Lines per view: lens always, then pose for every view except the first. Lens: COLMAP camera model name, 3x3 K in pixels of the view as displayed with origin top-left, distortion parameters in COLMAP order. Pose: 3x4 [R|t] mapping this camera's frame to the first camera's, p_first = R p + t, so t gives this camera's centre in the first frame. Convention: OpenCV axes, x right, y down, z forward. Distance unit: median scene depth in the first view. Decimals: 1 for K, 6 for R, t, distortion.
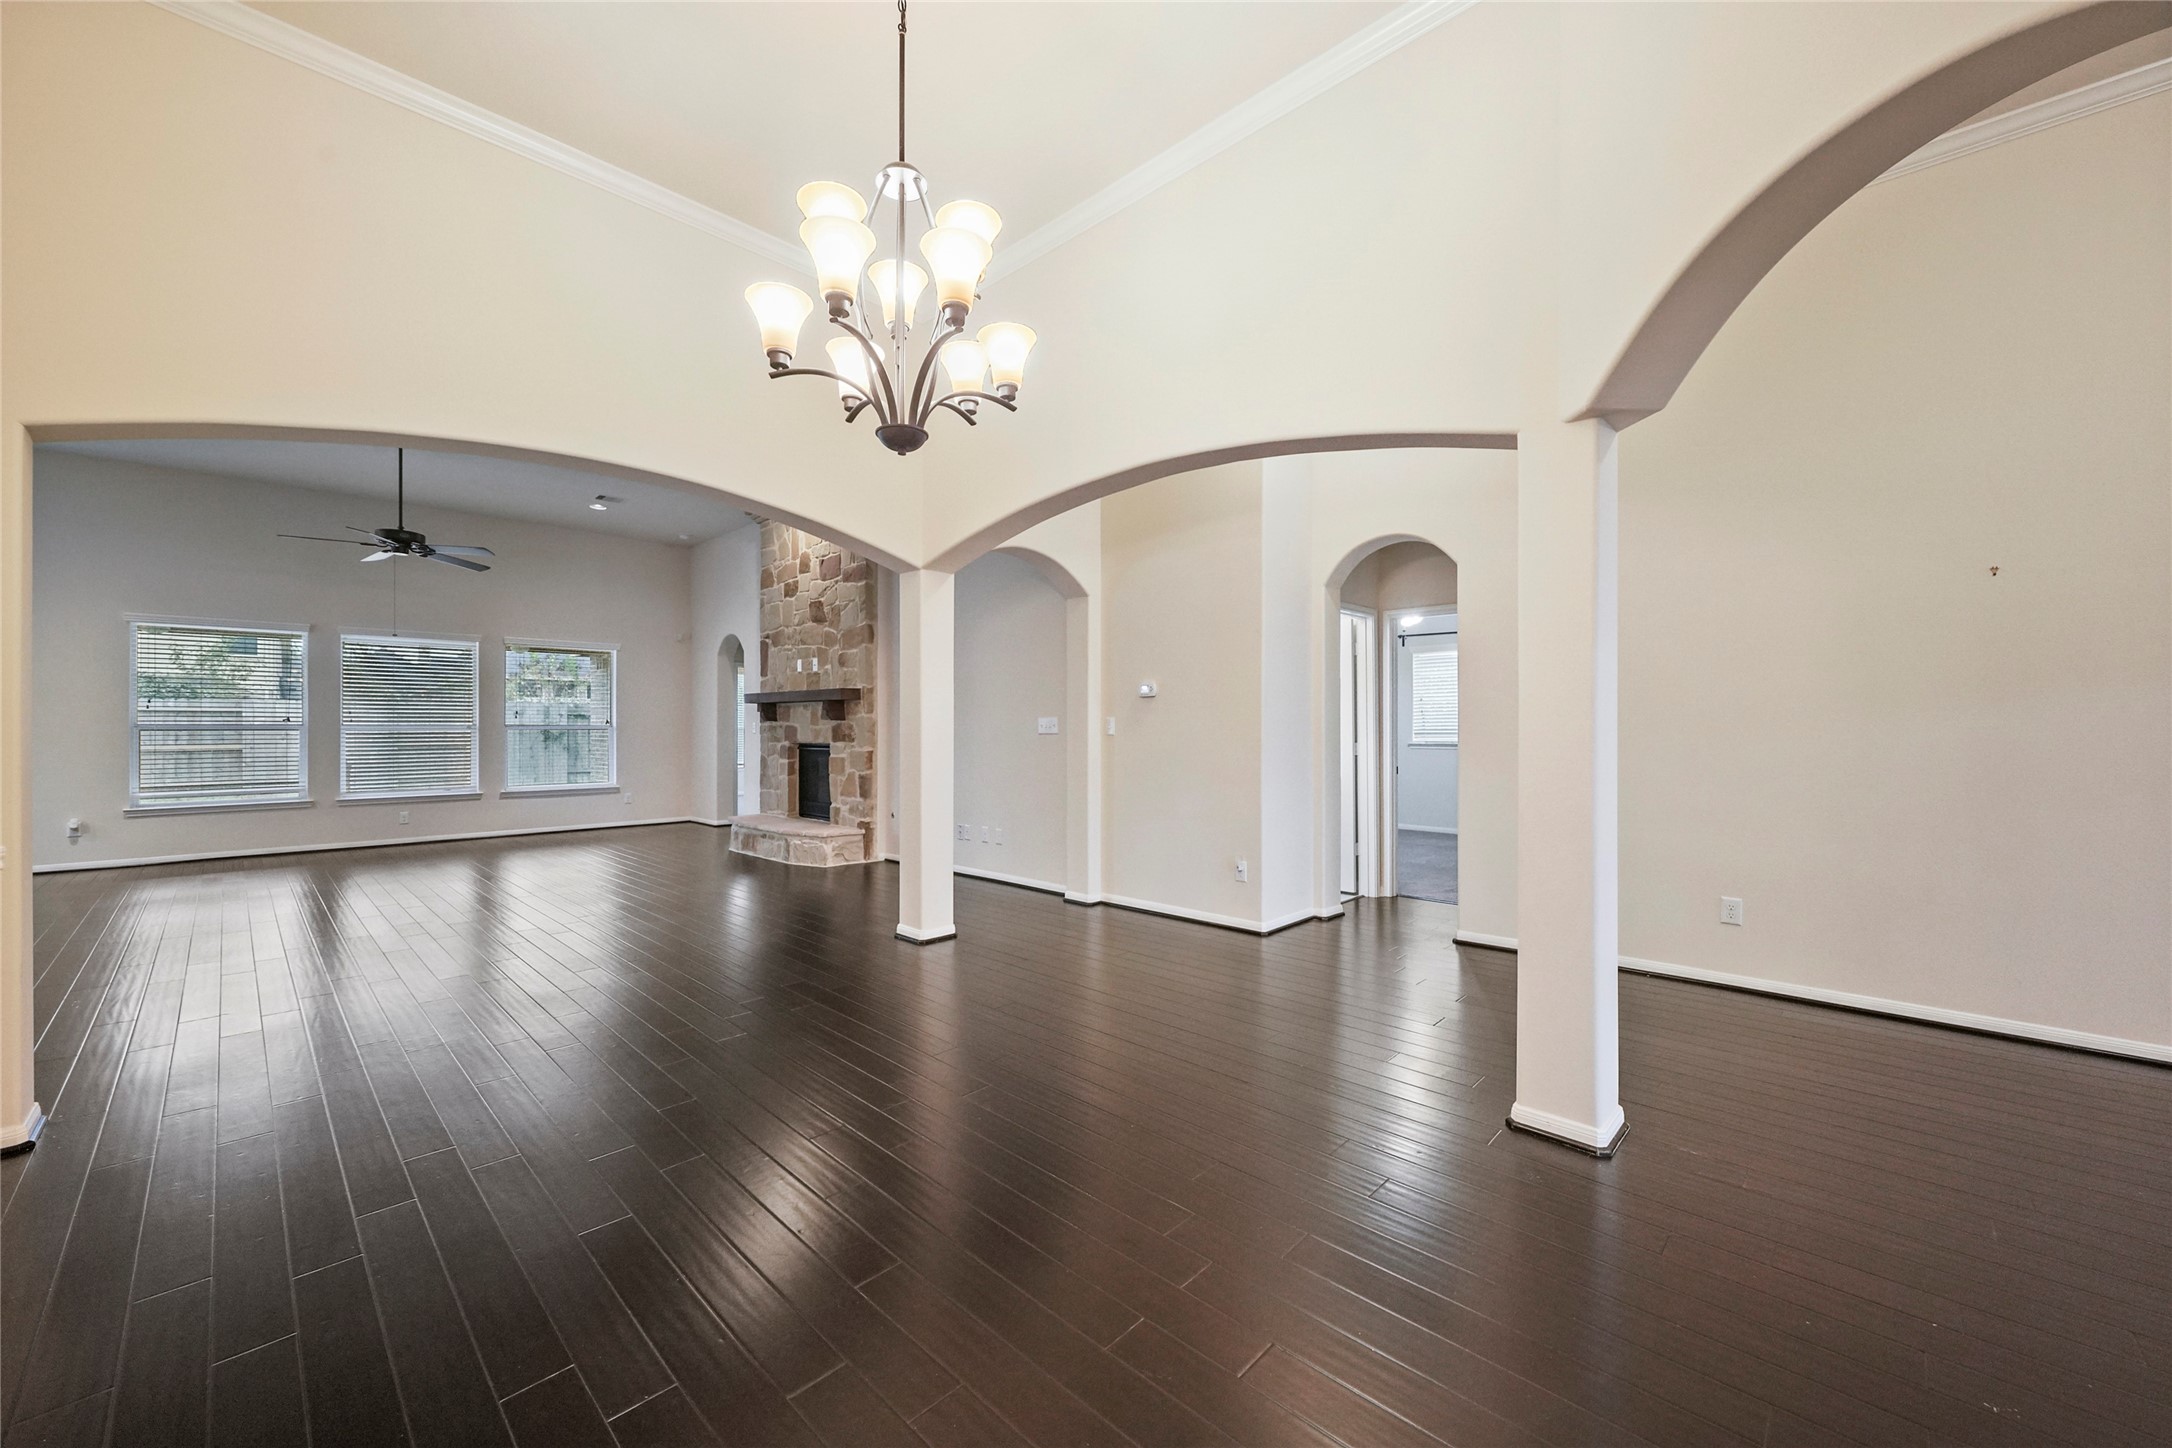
lens RADIAL K [[844.2, 0, 1080.1], [0, 844.2, 730.0], [0, 0, 1]] dist [-0.001293, 0.000015]
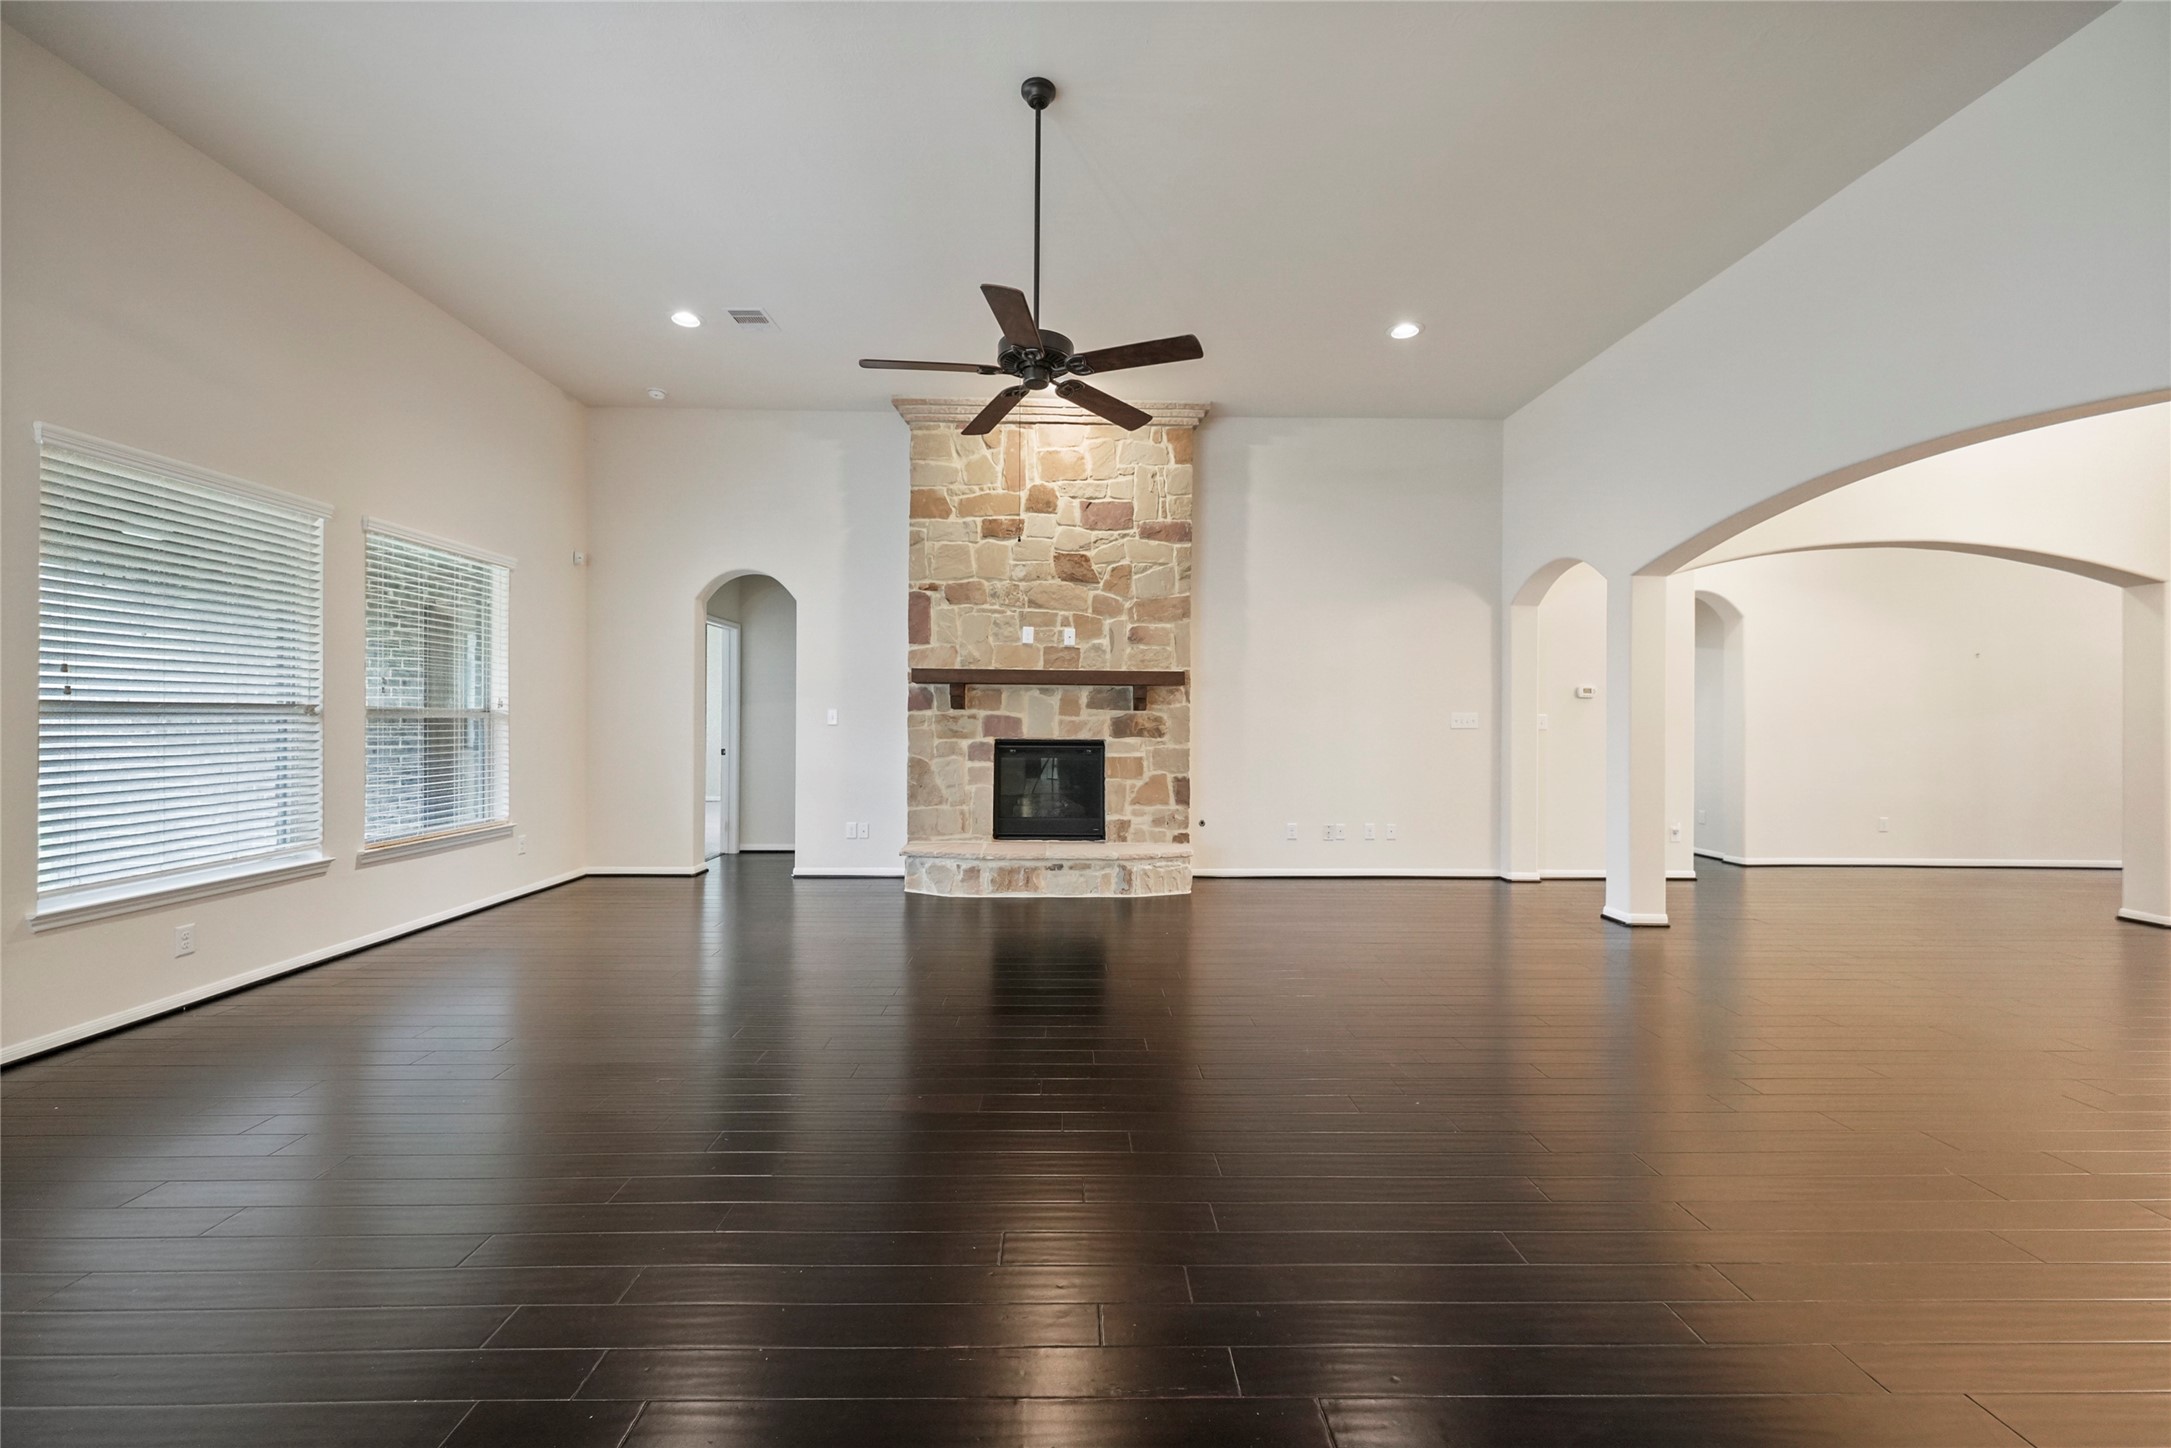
lens RADIAL K [[843.8, 0, 1082.6], [0, 843.8, 717.9], [0, 0, 1]] dist [-0.001293, 0.000015]
pose [[0.692235, 0.009453, 0.721610, -0.887382], [-0.006894, 0.999955, -0.006486, 0.001160], [-0.721639, -0.000485, 0.692269, 0.479139]]
